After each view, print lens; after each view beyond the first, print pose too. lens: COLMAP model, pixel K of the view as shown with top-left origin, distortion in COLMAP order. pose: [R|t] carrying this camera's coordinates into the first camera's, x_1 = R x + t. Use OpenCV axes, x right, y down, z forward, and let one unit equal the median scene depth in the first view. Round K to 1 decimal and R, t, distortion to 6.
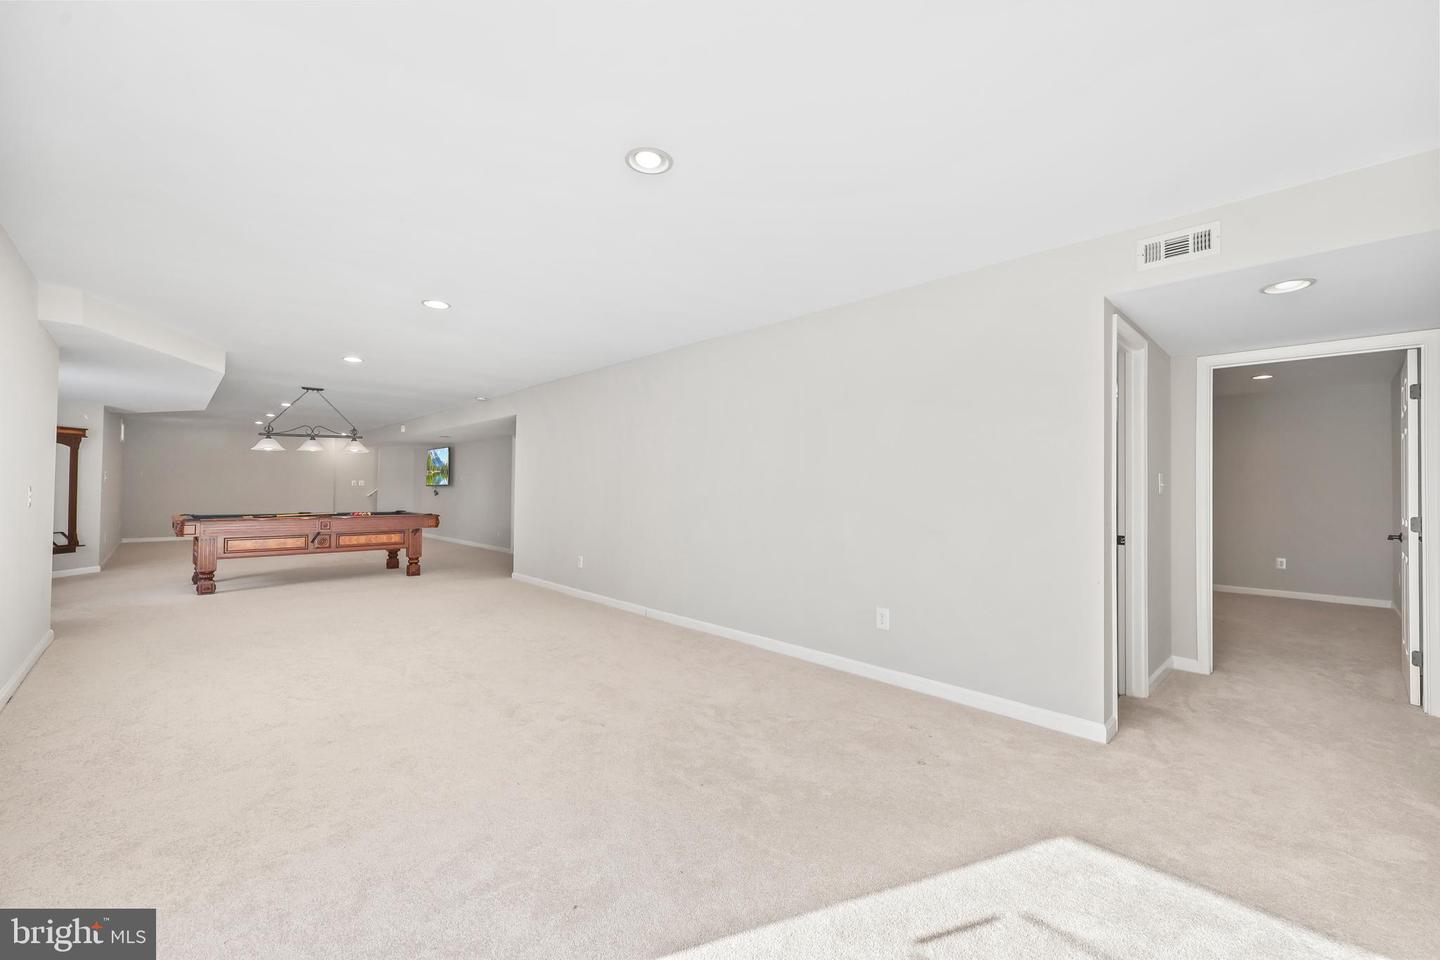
lens RADIAL K [[585.3, 0, 725.8], [0, 585.3, 481.8], [0, 0, 1]] dist [-0.001853, 0.000033]
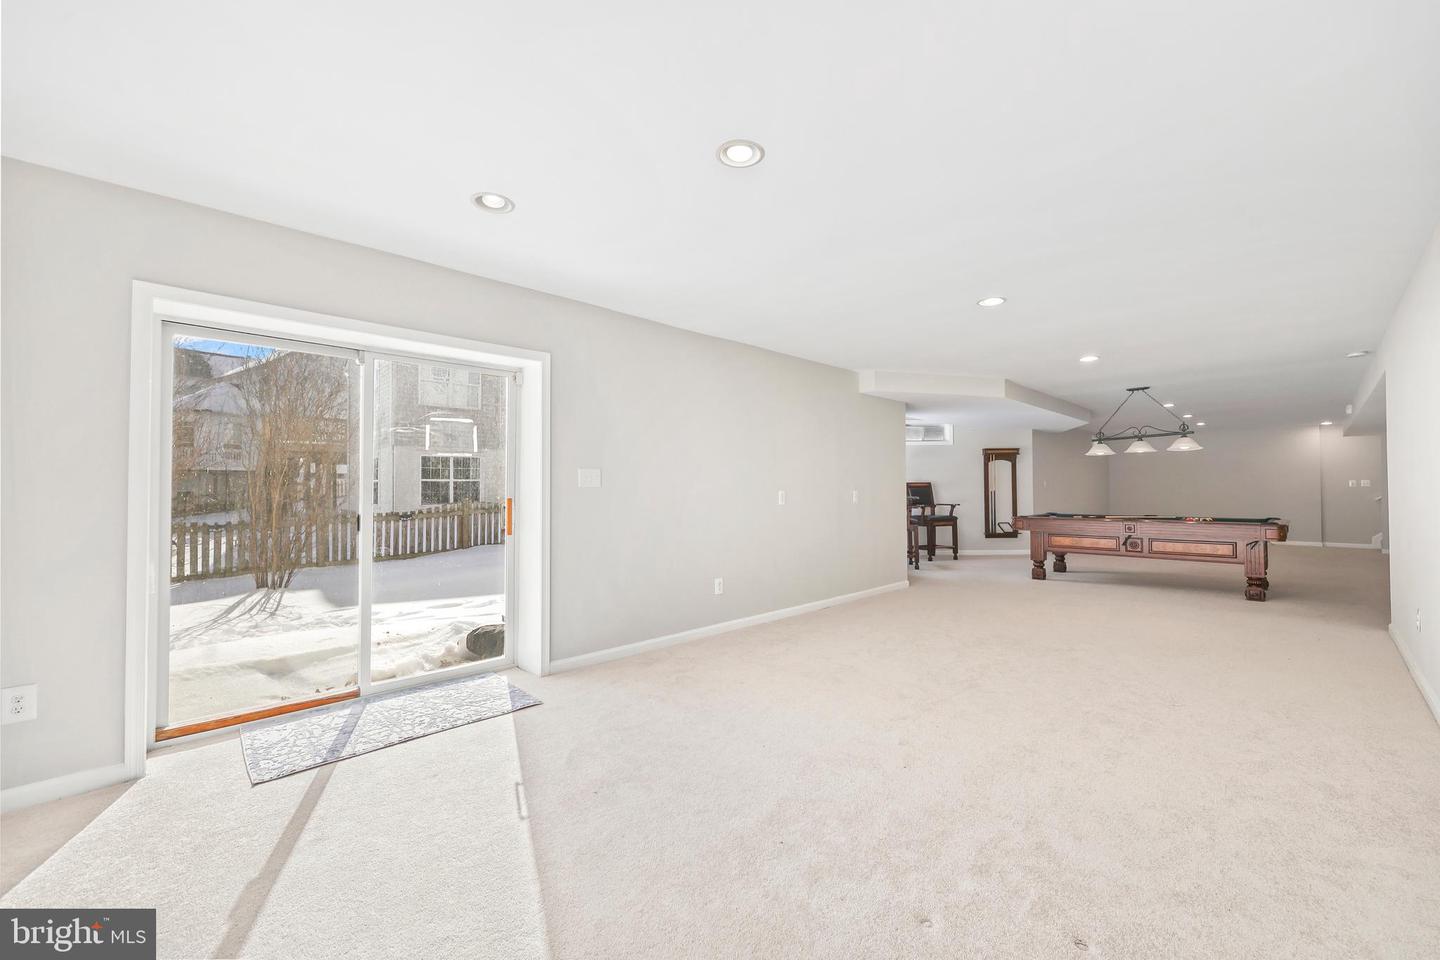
lens RADIAL K [[585.3, 0, 724.1], [0, 585.3, 478.3], [0, 0, 1]] dist [-0.001853, 0.000033]
pose [[0.005728, -0.026966, -0.999620, 0.274291], [0.015858, 0.999513, -0.026872, 0.006515], [0.999858, -0.015698, 0.006153, 0.312556]]
